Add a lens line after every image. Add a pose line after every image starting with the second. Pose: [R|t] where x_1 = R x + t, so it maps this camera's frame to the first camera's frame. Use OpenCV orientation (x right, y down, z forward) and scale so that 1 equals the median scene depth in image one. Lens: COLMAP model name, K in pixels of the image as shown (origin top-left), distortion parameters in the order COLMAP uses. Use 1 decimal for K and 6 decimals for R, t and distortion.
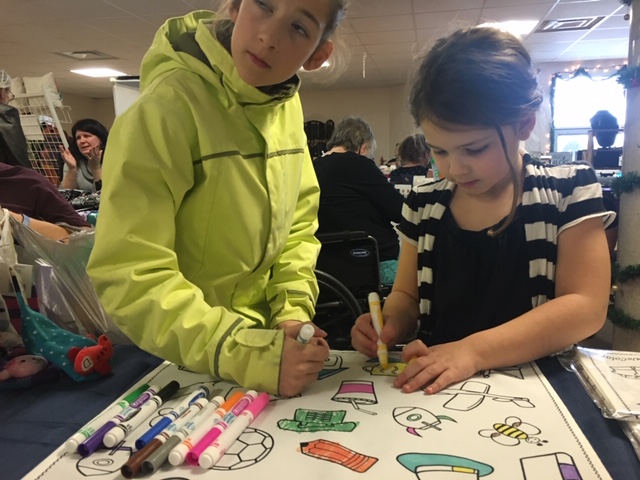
lens RADIAL K [[539.1, 0, 319.9], [0, 539.1, 241.4], [0, 0, 1]] dist [0.003863, -0.006855]
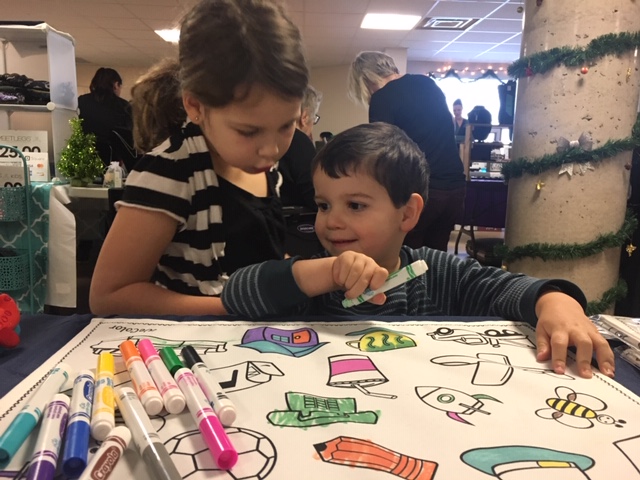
lens RADIAL K [[539.1, 0, 320.1], [0, 539.1, 238.6], [0, 0, 1]] dist [0.003863, -0.006855]
pose [[0.972303, 0.016649, 0.233128, -0.170622], [-0.019559, 0.999757, 0.010177, 0.108472], [-0.232902, -0.014455, 0.972393, 0.337702]]
